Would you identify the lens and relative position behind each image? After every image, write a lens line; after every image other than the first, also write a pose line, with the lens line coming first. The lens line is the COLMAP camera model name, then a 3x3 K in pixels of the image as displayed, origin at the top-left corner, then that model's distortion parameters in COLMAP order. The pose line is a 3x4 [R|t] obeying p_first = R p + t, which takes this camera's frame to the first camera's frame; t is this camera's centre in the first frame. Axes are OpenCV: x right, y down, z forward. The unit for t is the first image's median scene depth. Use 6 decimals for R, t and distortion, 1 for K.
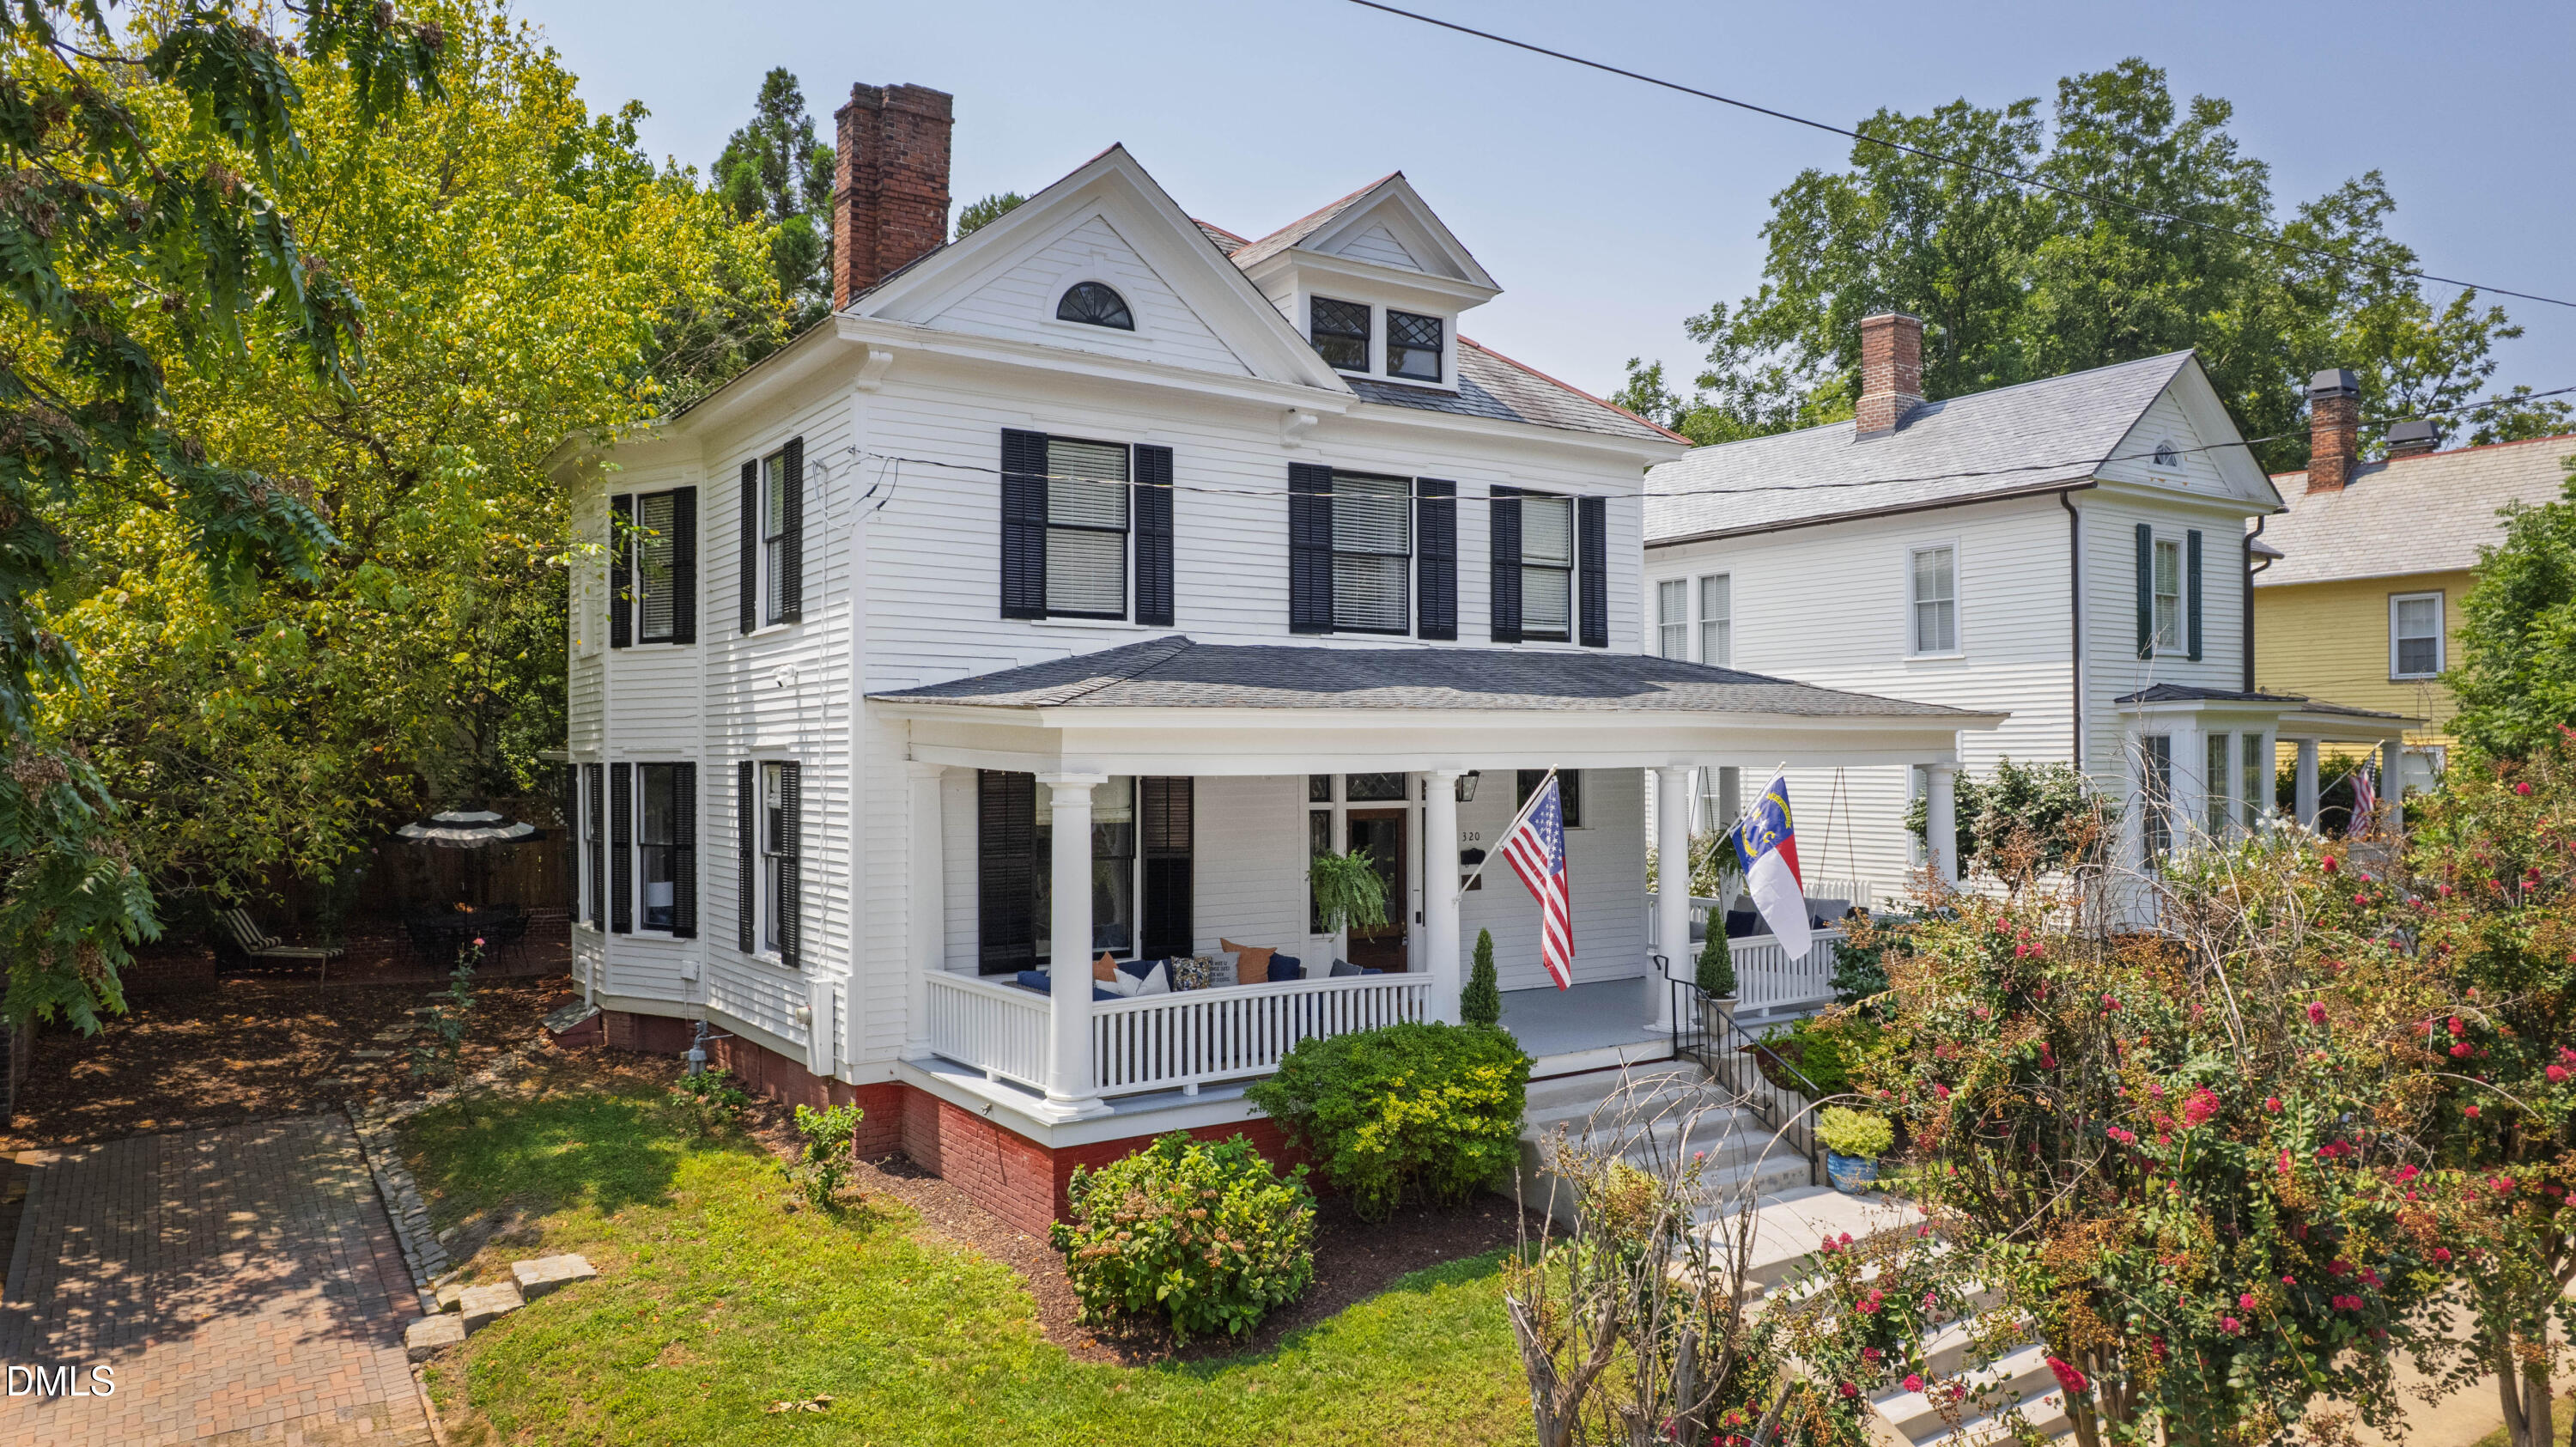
lens RADIAL K [[1673.9, 0, 1272.1], [0, 1673.9, 742.7], [0, 0, 1]] dist [-0.027124, 0.002371]
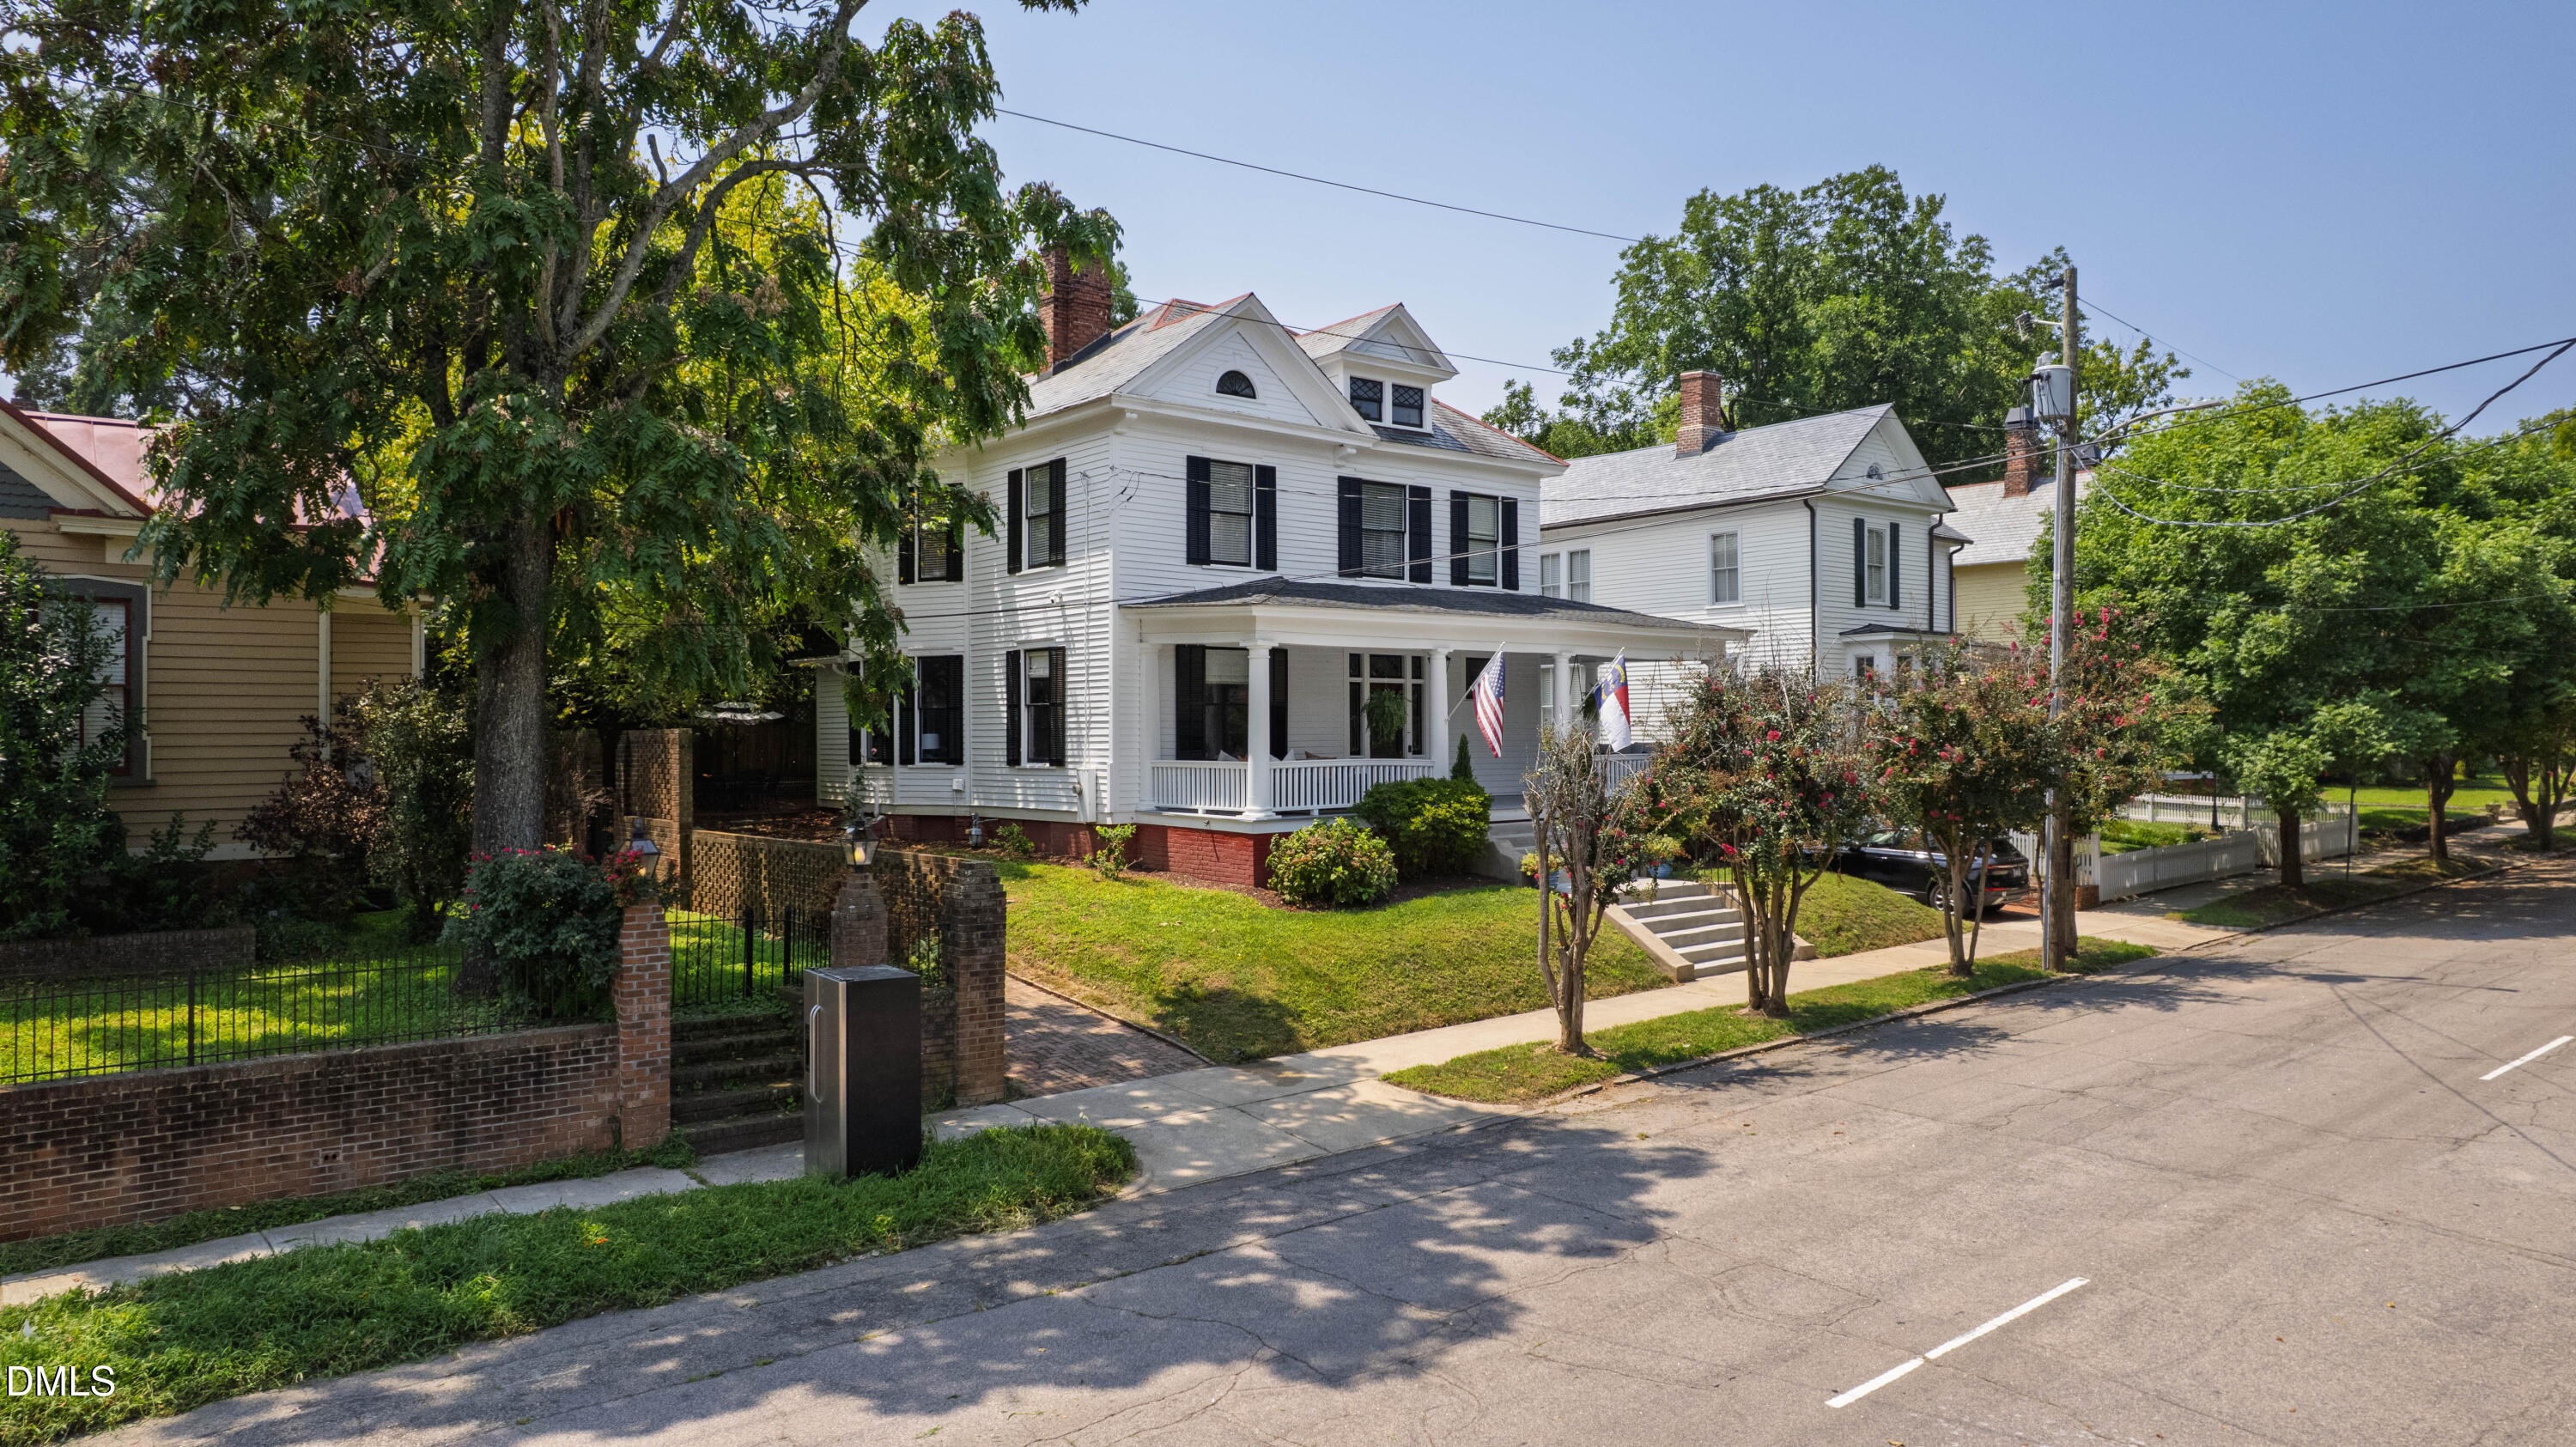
lens RADIAL K [[1673.9, 0, 1297.3], [0, 1673.9, 716.2], [0, 0, 1]] dist [-0.027124, 0.002371]
pose [[0.995132, 0.000739, 0.098546, -0.174861], [0.000021, 0.999970, -0.007714, 0.078737], [-0.098548, 0.007679, 0.995103, -0.600447]]
